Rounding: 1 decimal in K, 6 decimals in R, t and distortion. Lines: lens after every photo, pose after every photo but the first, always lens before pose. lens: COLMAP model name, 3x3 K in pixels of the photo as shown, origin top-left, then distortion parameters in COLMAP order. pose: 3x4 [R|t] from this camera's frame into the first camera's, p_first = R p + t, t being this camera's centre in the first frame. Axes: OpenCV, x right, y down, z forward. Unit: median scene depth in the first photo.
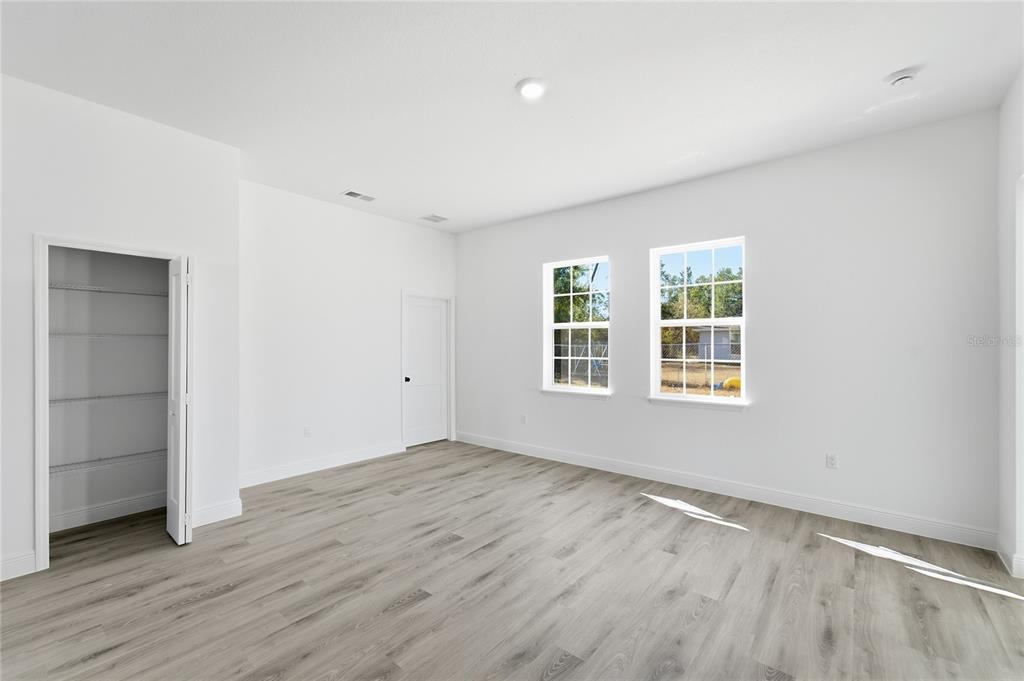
lens RADIAL K [[444.2, 0, 508.5], [0, 444.2, 342.3], [0, 0, 1]] dist [-0.010059, 0.000103]
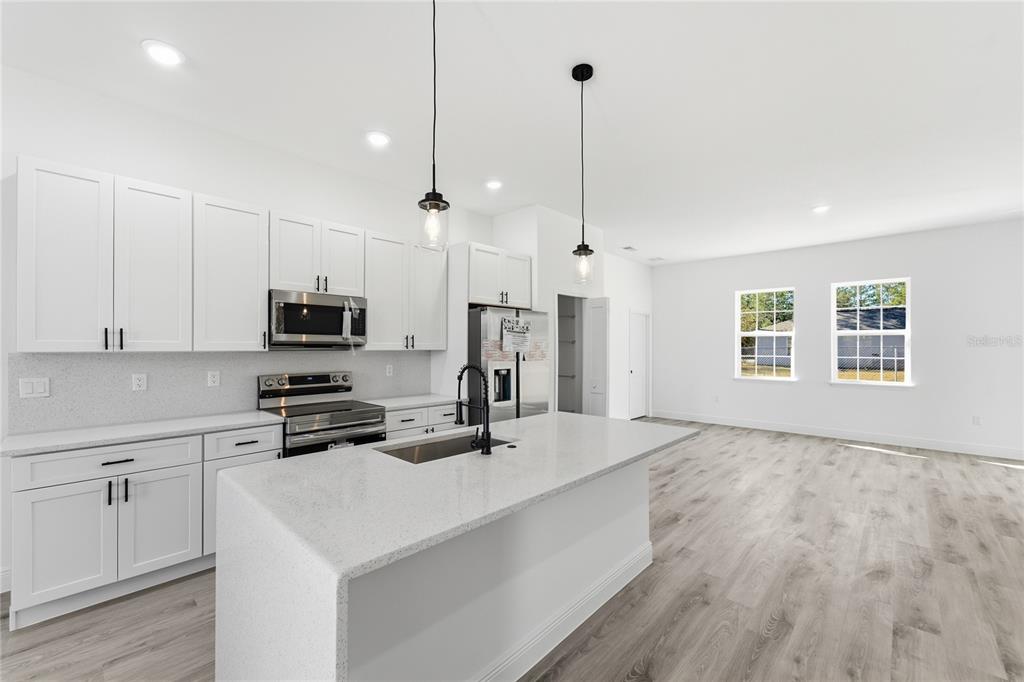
lens RADIAL K [[423.4, 0, 519.8], [0, 423.4, 347.9], [0, 0, 1]] dist [-0.006709, 0.001348]
pose [[0.998285, 0.002422, -0.058496, -0.578666], [-0.002343, 0.999996, 0.001426, 0.007167], [0.058500, -0.001286, 0.998287, -0.434484]]
